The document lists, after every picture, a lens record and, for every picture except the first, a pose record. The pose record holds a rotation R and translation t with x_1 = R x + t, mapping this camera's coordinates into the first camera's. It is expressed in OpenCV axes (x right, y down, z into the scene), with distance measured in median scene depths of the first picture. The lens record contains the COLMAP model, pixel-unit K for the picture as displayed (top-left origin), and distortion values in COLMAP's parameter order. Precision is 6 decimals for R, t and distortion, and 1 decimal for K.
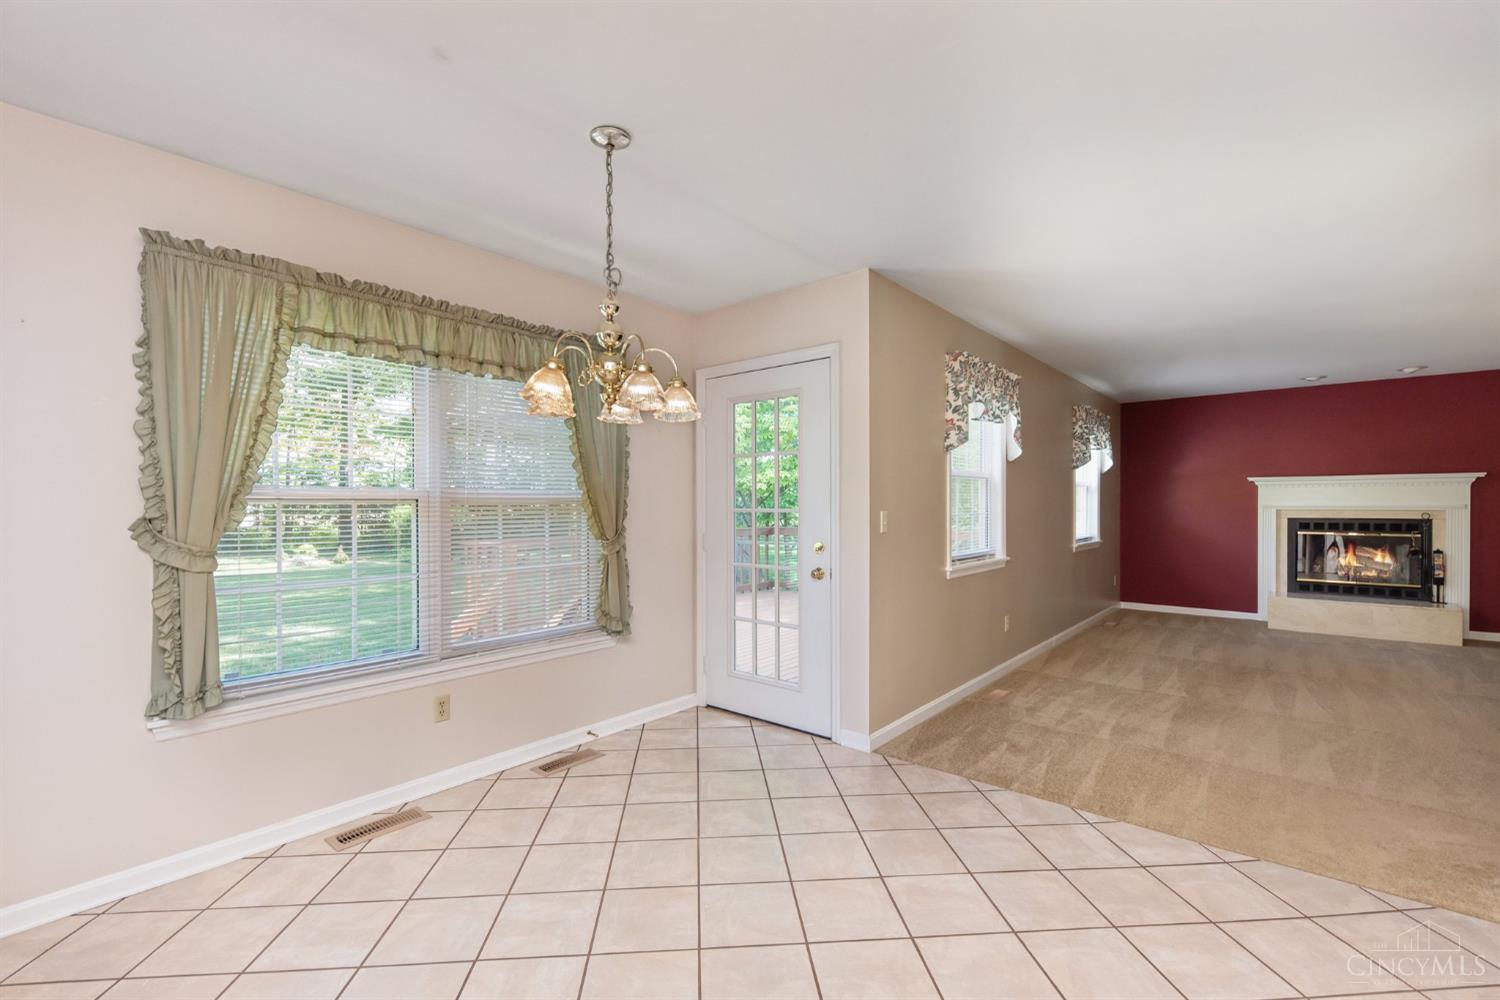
lens RADIAL K [[643.4, 0, 751.4], [0, 643.4, 506.5], [0, 0, 1]] dist [0.002487, -0.001609]
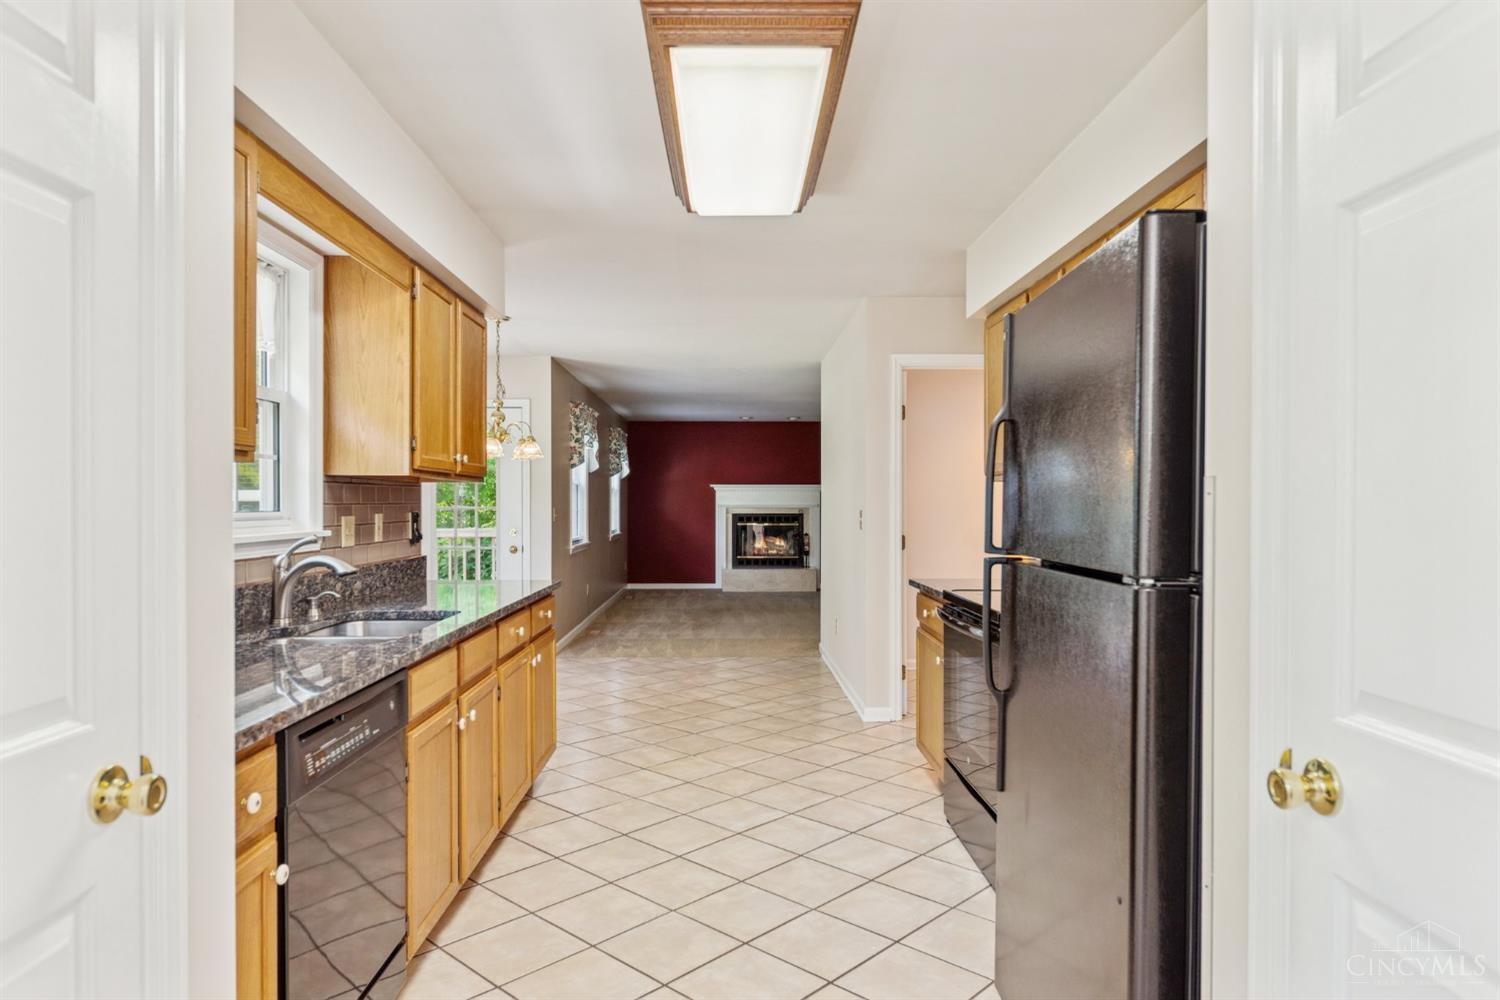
lens RADIAL K [[939.9, 0, 749.5], [0, 939.9, 503.6], [0, 0, 1]] dist [-0.002565, -0.000564]
pose [[0.737349, 0.000799, 0.675512, -0.556754], [0.001547, 0.999995, -0.002872, 0.002247], [-0.675511, 0.003162, 0.737343, -0.570147]]
